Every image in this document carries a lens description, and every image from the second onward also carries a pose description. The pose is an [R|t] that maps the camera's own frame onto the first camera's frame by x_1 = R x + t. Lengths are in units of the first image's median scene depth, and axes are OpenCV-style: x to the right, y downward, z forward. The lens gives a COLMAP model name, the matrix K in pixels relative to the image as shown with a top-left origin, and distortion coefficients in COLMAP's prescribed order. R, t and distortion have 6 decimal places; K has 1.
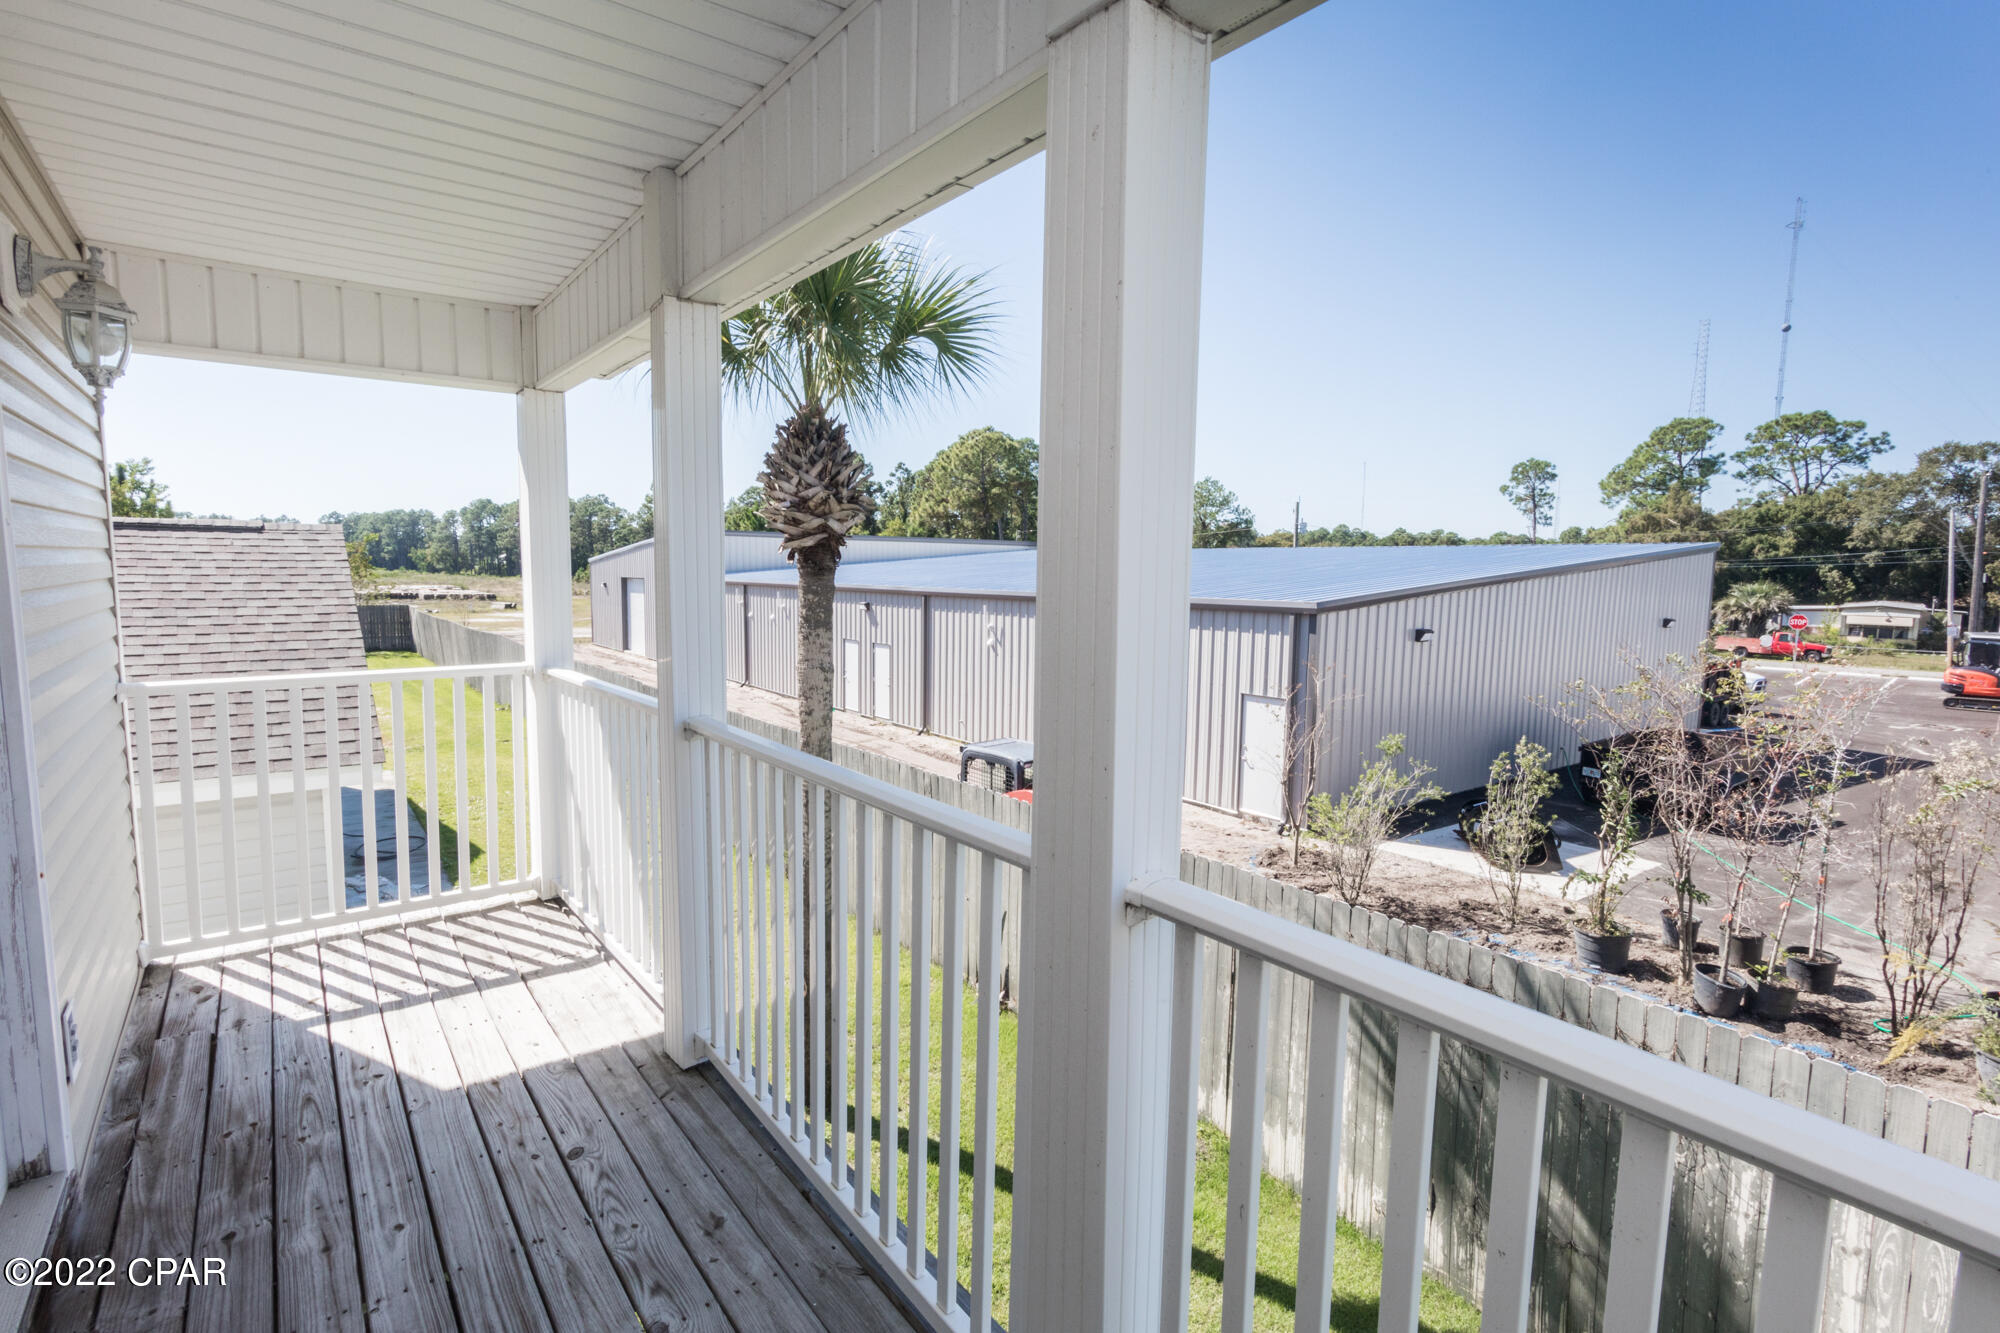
lens RADIAL K [[965.5, 0, 993.9], [0, 965.5, 667.6], [0, 0, 1]] dist [0.003068, 0.001054]
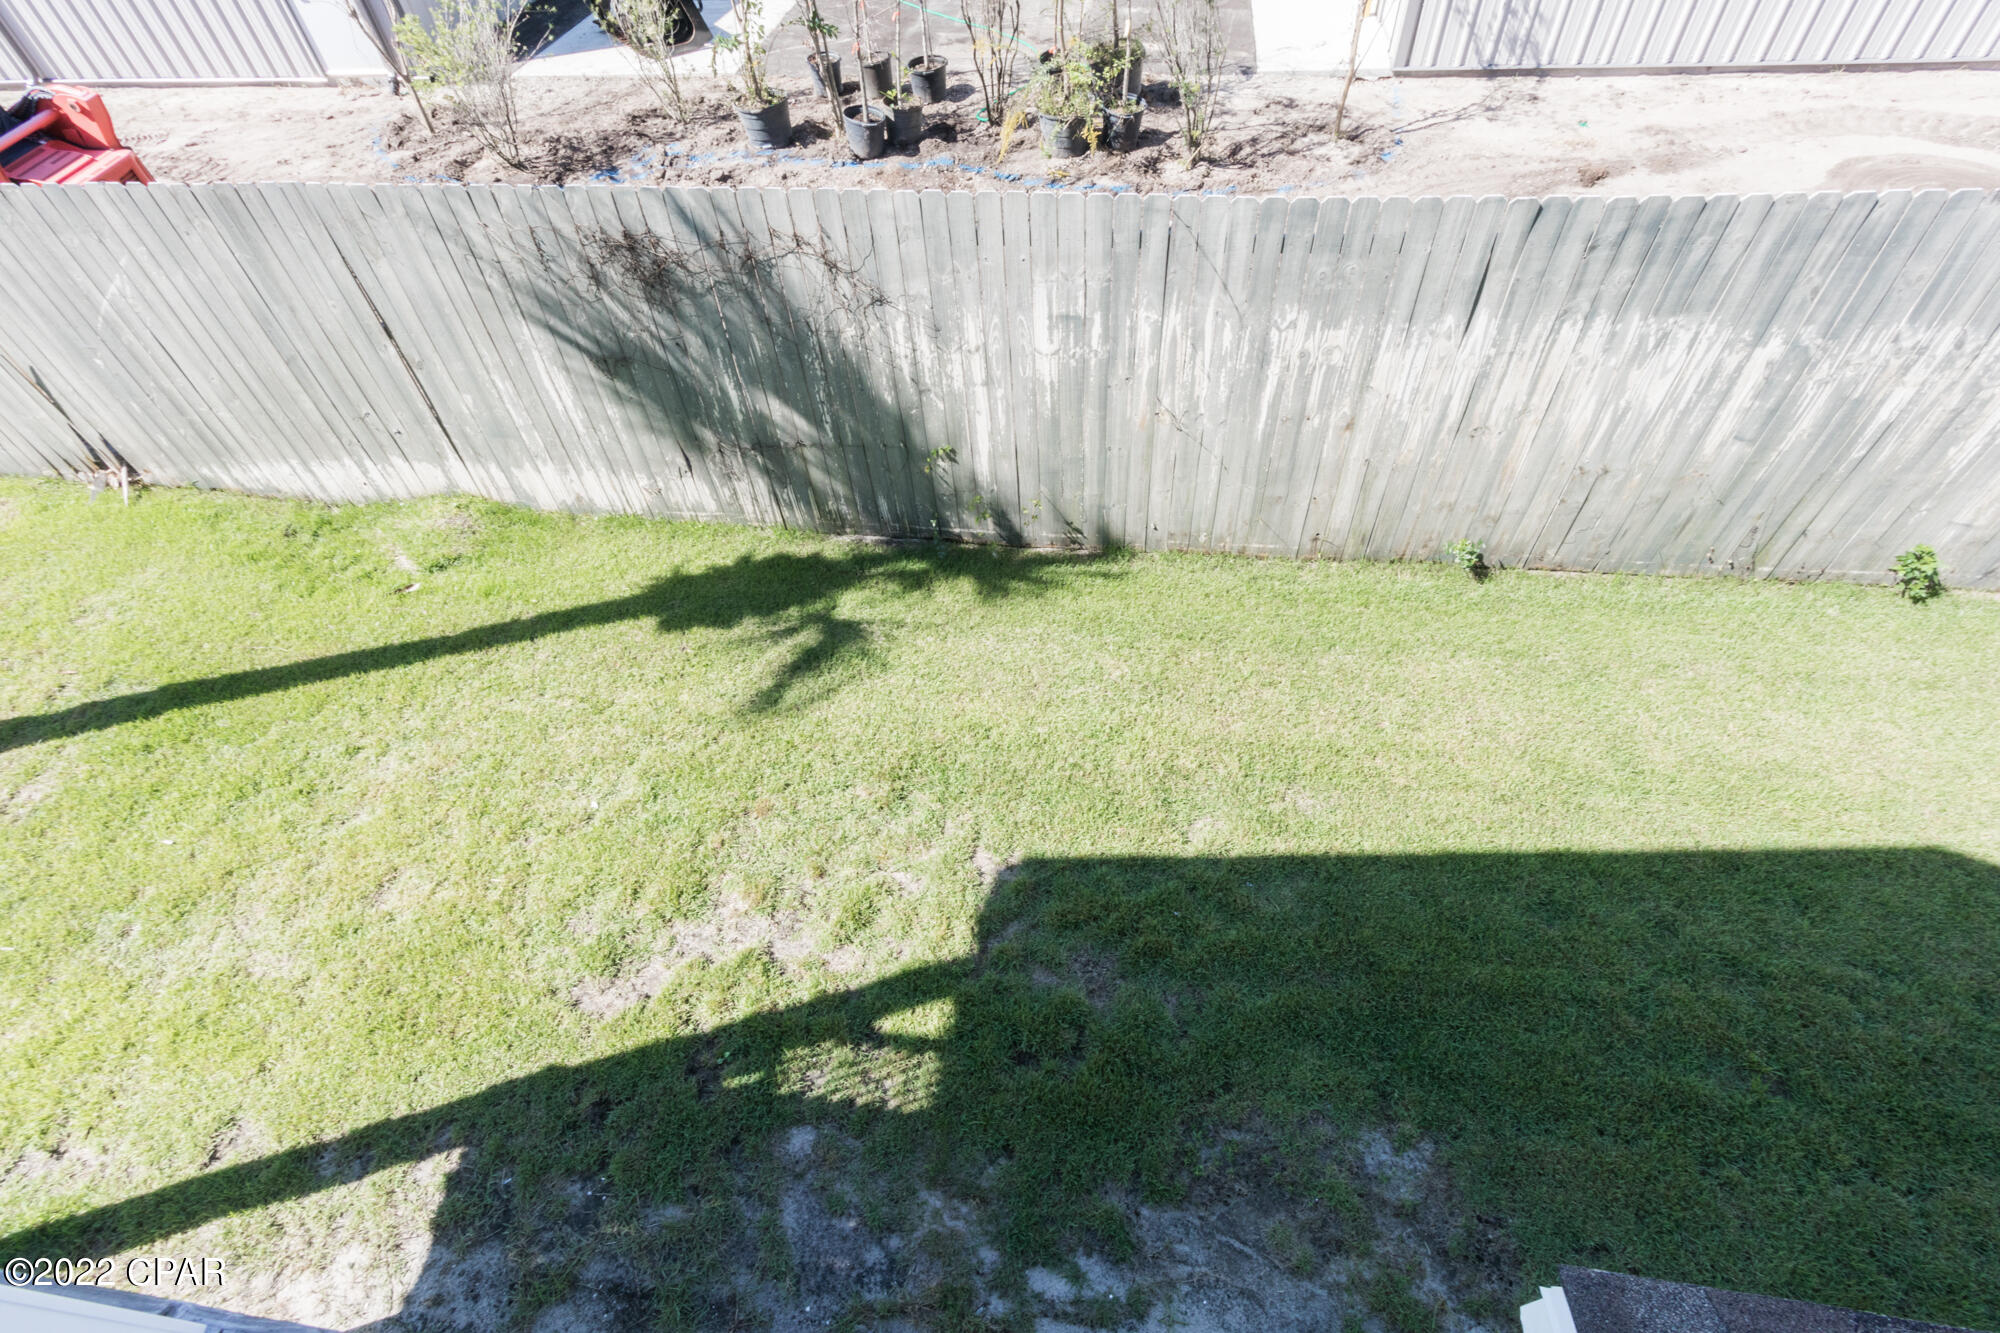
lens RADIAL K [[965.5, 0, 998.8], [0, 965.5, 673.6], [0, 0, 1]] dist [0.003068, 0.001054]
pose [[0.702601, -0.576466, 0.417179, 0.076615], [0.140643, 0.687202, 0.712723, 0.014281], [-0.697546, -0.442087, 0.563905, 0.057610]]
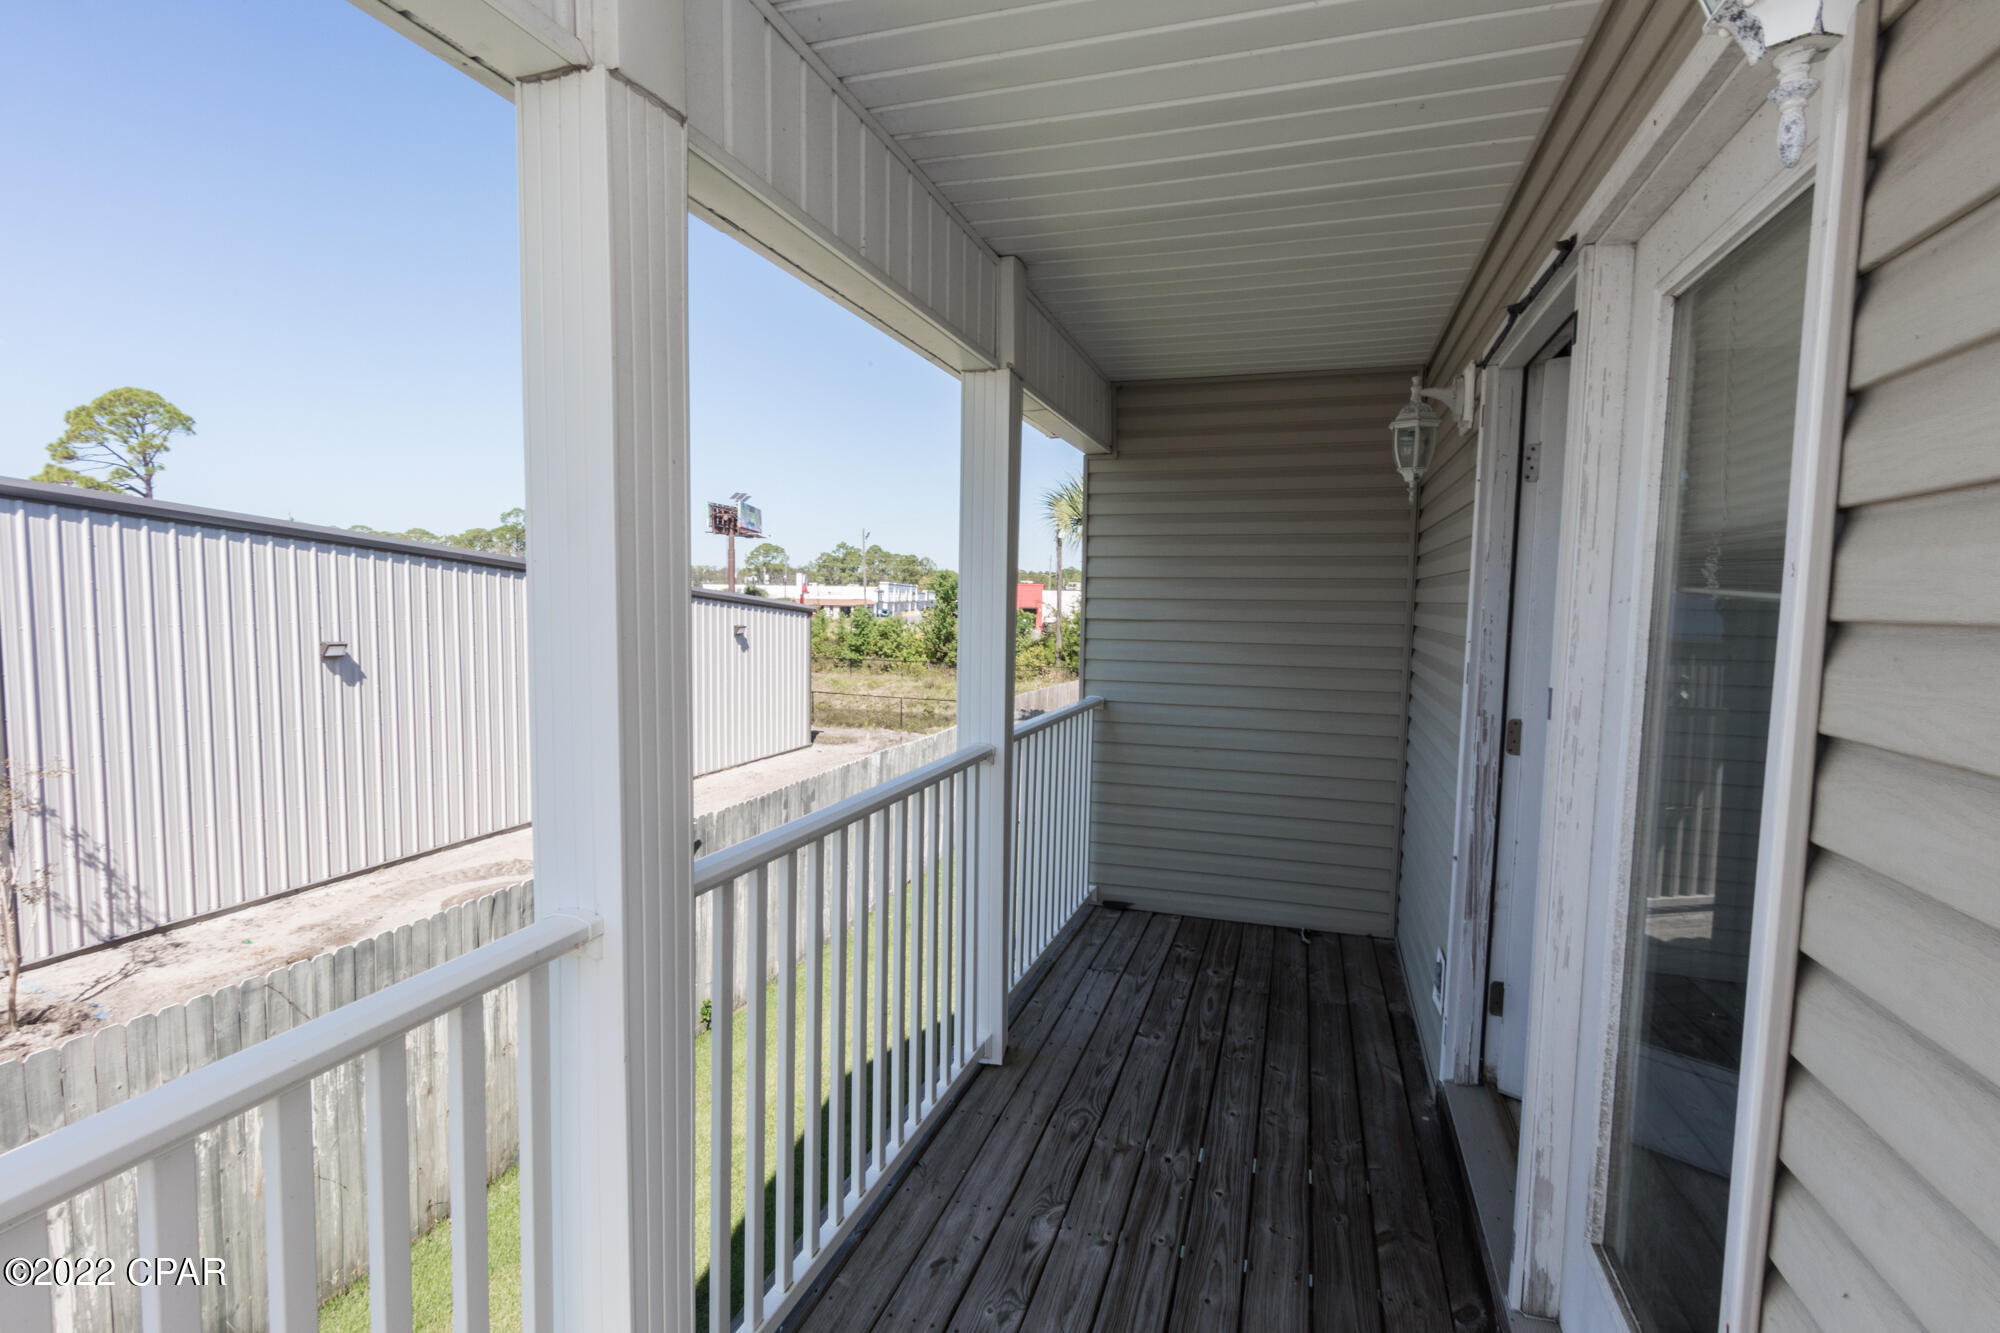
lens RADIAL K [[965.5, 0, 1001.7], [0, 965.5, 671.0], [0, 0, 1]] dist [0.003068, 0.001054]
pose [[-0.574170, -0.091220, 0.813639, -0.208988], [0.059949, 0.986422, 0.152896, -0.035490], [-0.816539, 0.136566, -0.560905, 0.274694]]
